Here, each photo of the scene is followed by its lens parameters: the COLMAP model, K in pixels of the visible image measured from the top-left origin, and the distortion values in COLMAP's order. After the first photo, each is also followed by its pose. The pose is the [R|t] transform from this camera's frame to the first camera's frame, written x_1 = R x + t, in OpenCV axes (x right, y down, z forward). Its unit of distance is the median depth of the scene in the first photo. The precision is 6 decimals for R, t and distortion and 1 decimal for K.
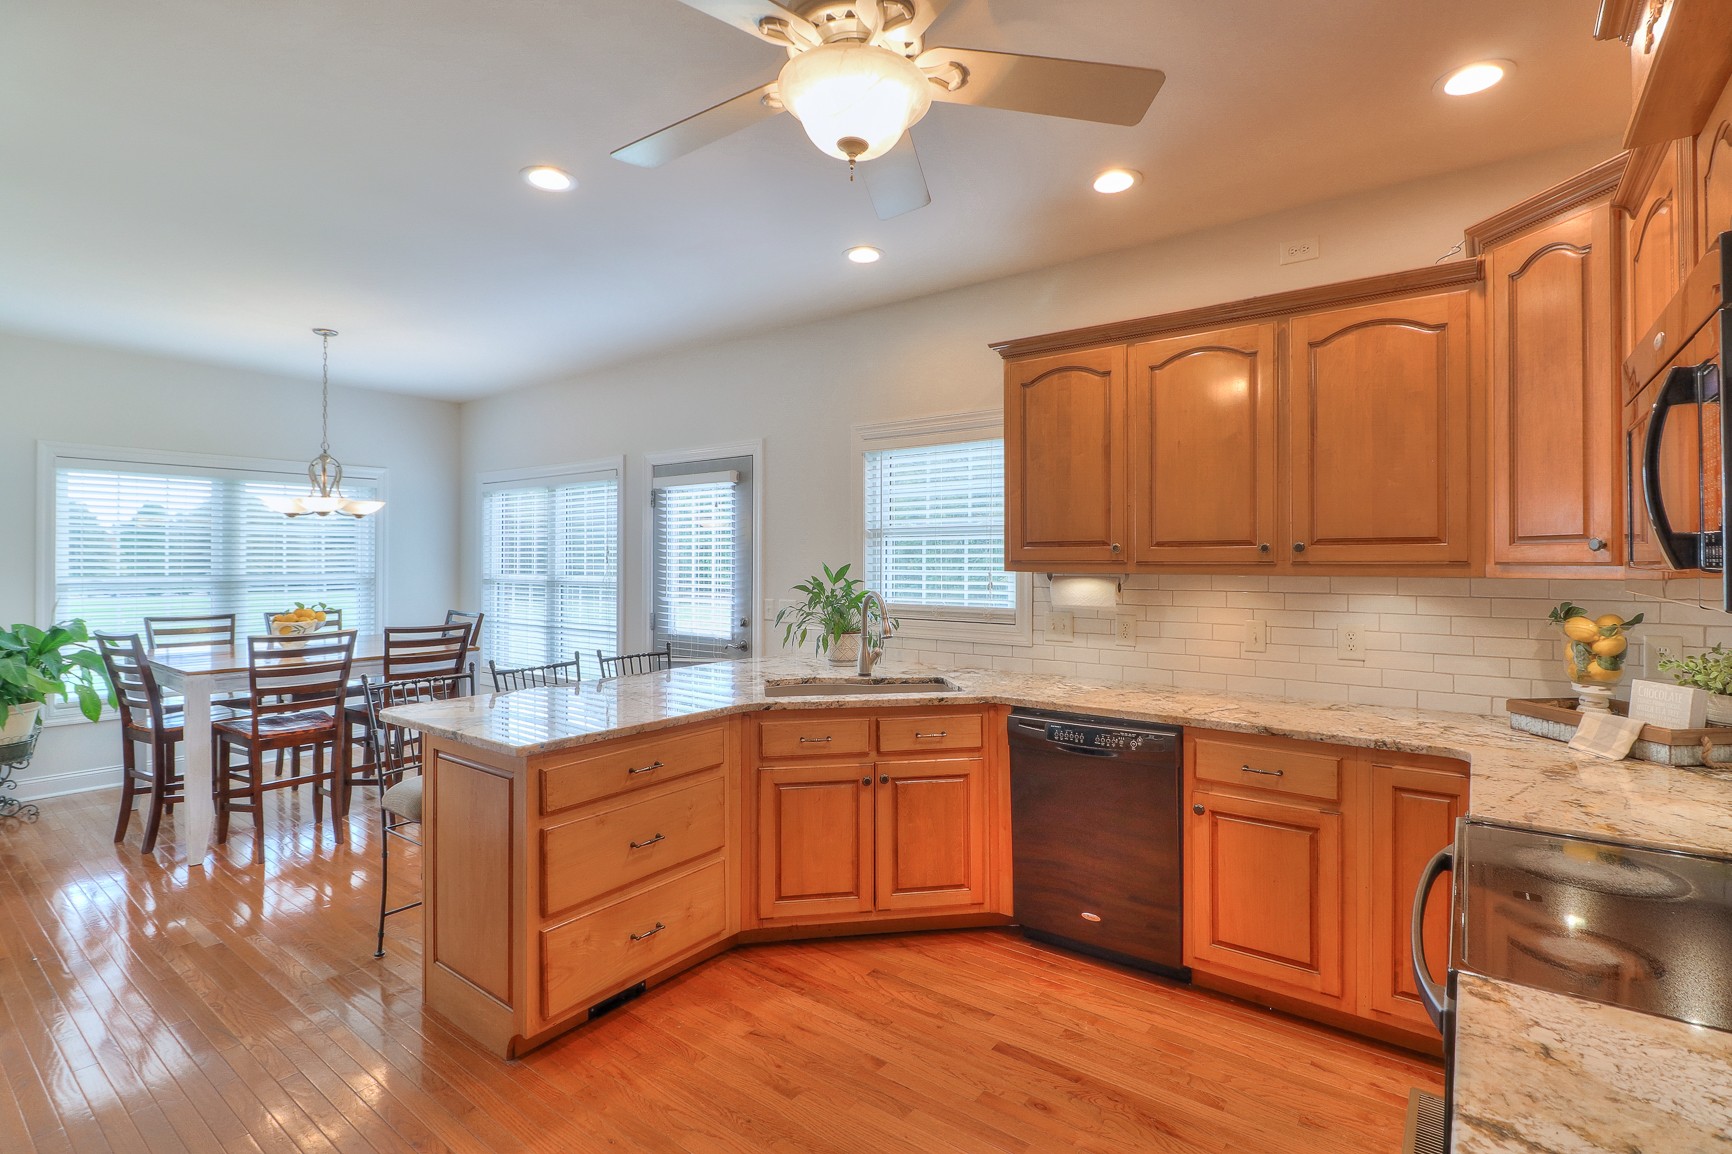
lens RADIAL K [[798.8, 0, 857.2], [0, 798.8, 561.4], [0, 0, 1]] dist [-0.003394, -0.002798]
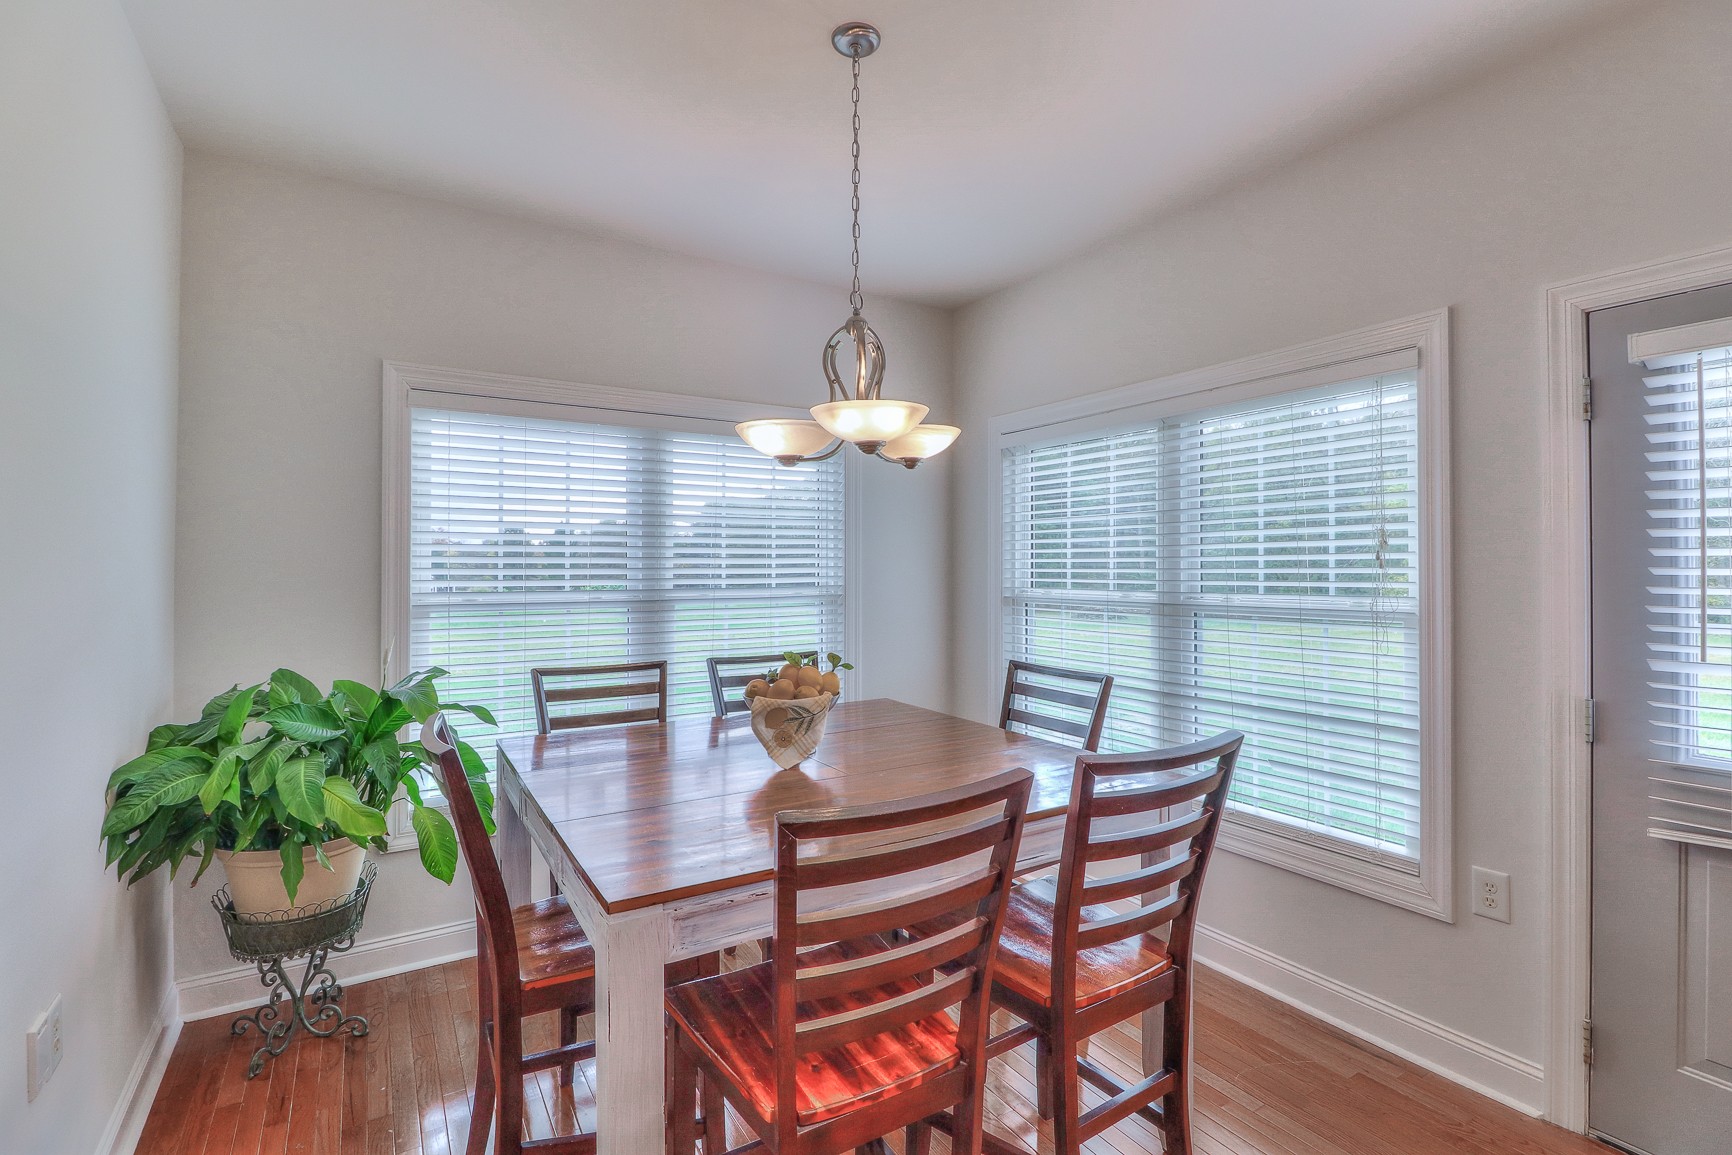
lens RADIAL K [[798.8, 0, 873.8], [0, 798.8, 576.2], [0, 0, 1]] dist [-0.003394, -0.002798]
pose [[0.934684, -0.000086, -0.355480, -0.454304], [0.002742, 0.999972, 0.006966, 0.003288], [0.355470, -0.007486, 0.934658, 0.539308]]
